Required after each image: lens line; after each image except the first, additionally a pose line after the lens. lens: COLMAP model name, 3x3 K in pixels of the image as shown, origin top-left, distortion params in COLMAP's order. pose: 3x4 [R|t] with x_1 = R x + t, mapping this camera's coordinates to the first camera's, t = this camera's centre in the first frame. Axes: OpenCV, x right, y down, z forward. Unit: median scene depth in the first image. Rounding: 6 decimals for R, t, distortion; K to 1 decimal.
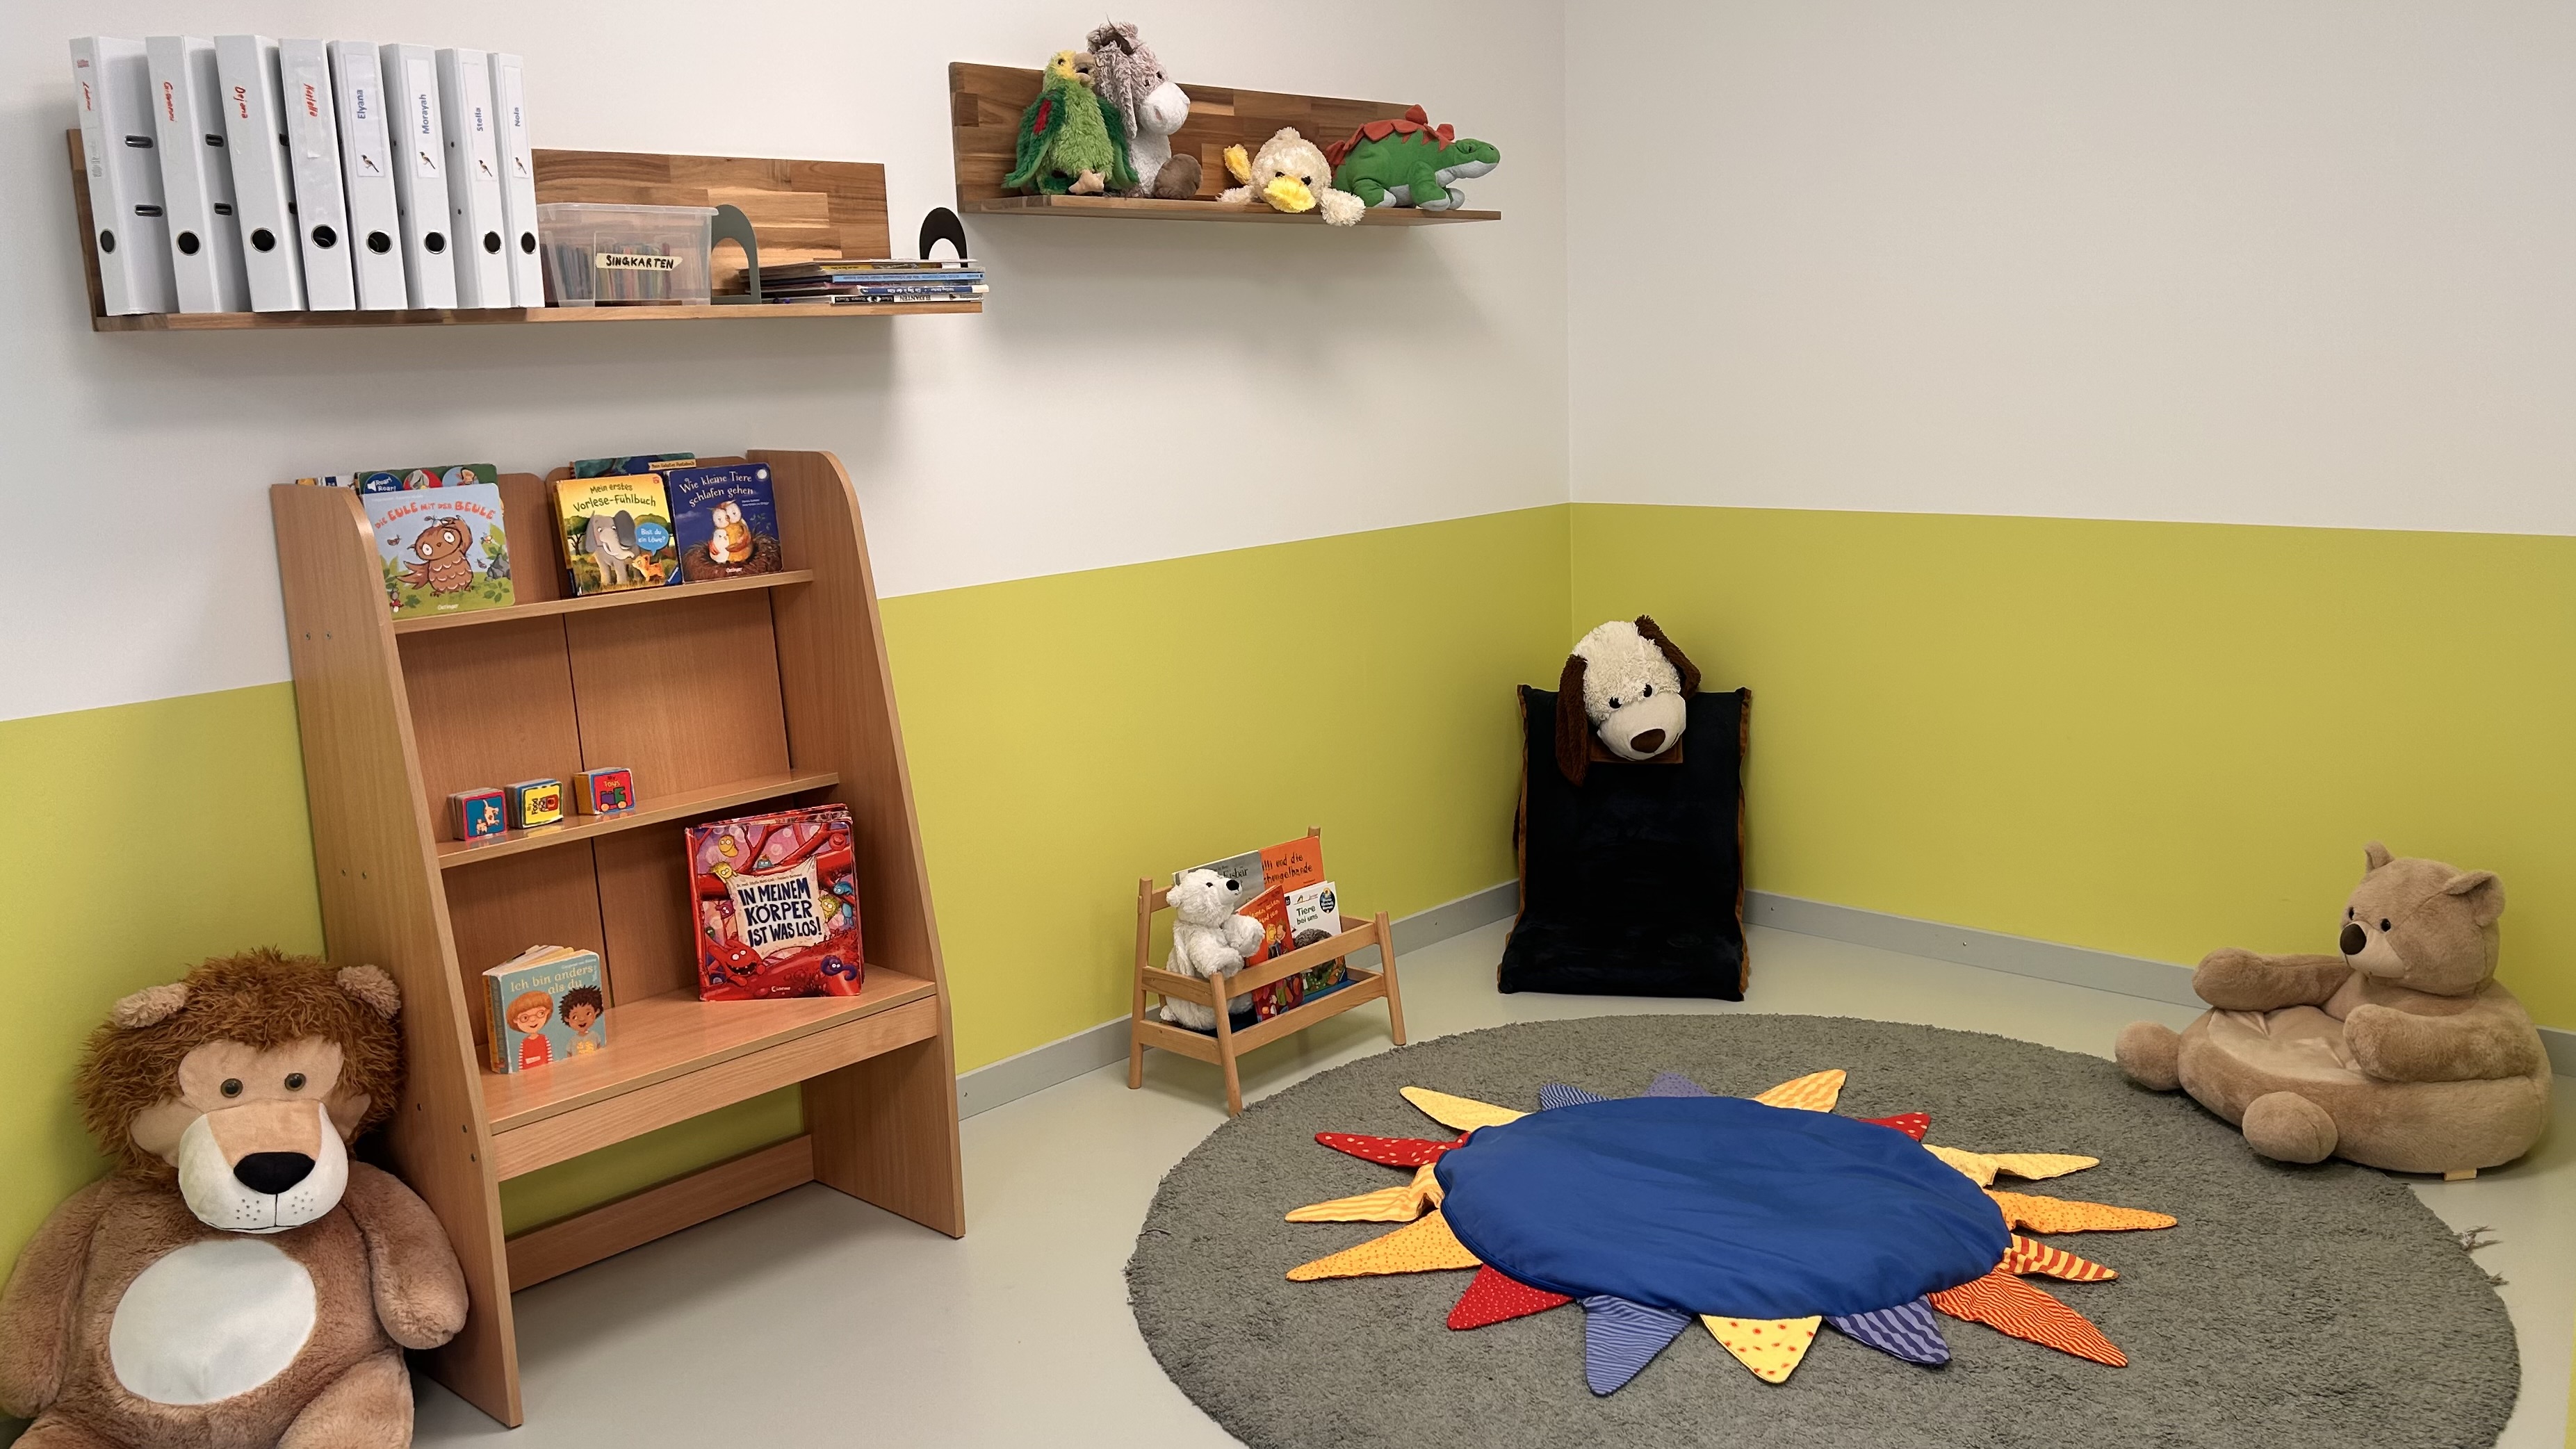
lens RADIAL K [[2049.8, 0, 1288.1], [0, 2049.8, 674.3], [0, 0, 1]] dist [0.072593, -0.002114]
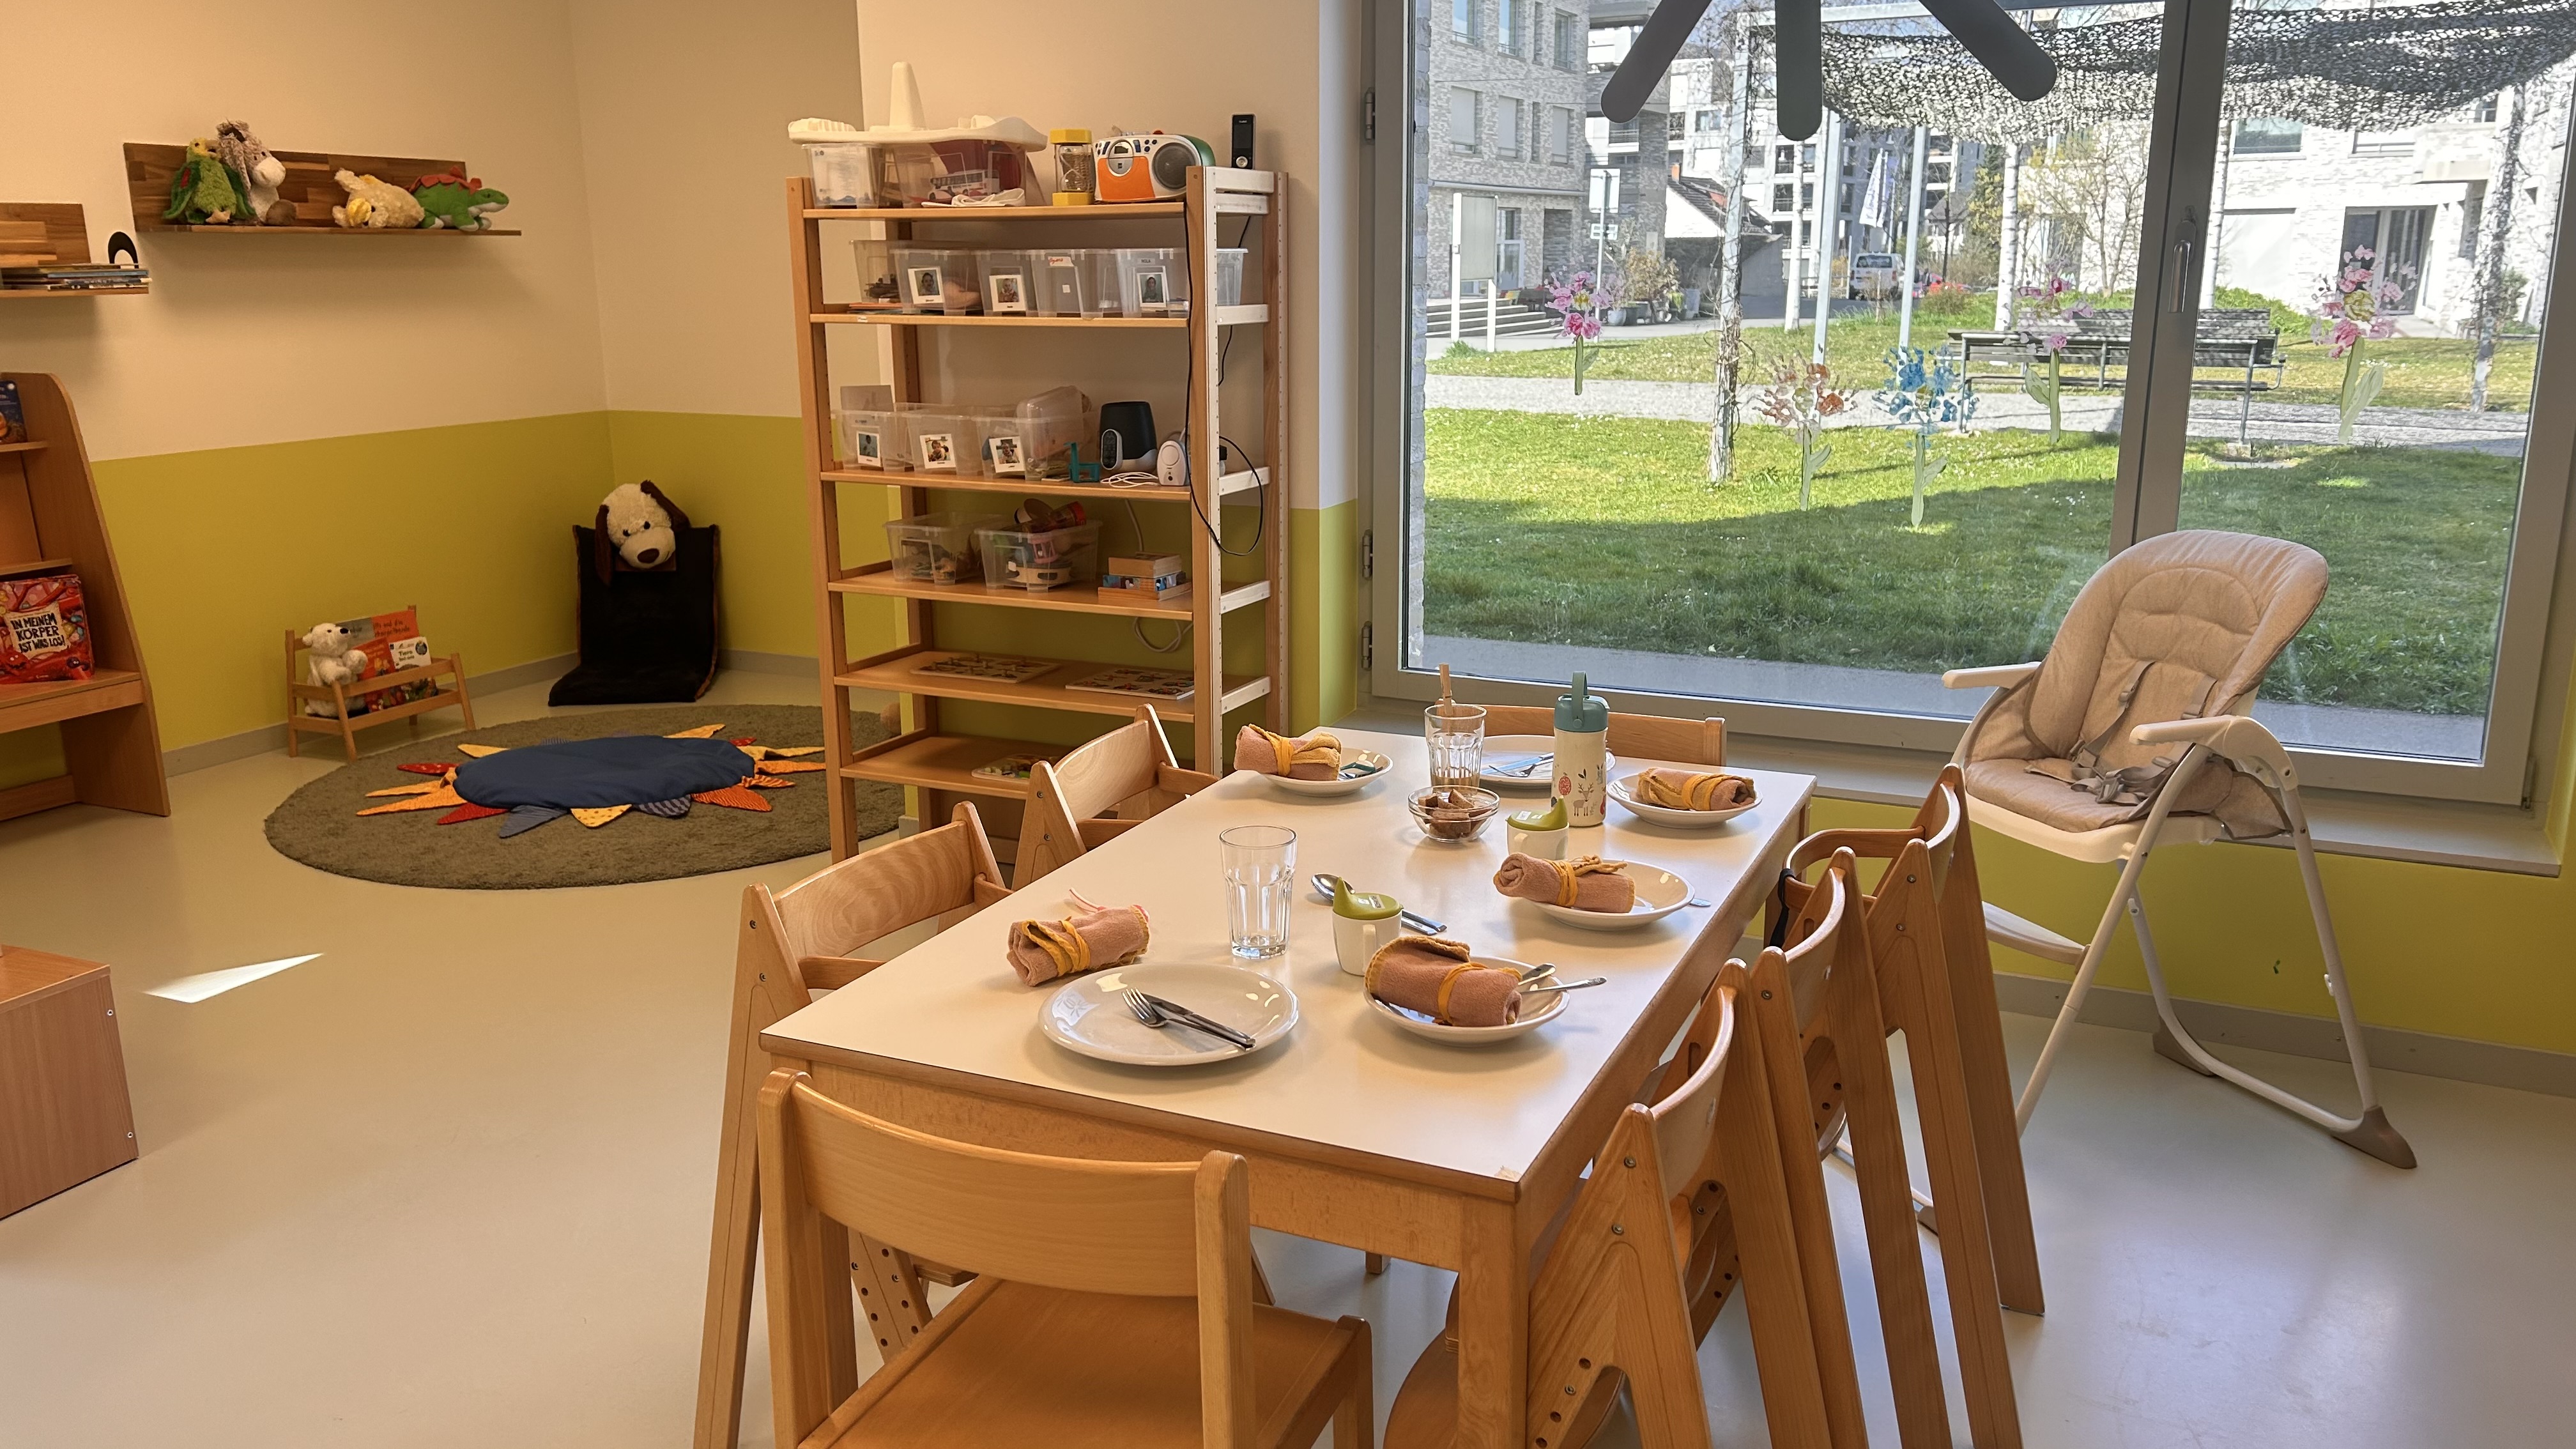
lens RADIAL K [[1924.2, 0, 1288.0], [0, 1924.2, 724.5], [0, 0, 1]] dist [-0.004572, -0.005498]
pose [[0.950776, -0.044607, 0.306651, 0.239989], [0.023370, 0.997089, 0.072580, 0.087452], [-0.308996, -0.061841, 0.949051, -0.816396]]
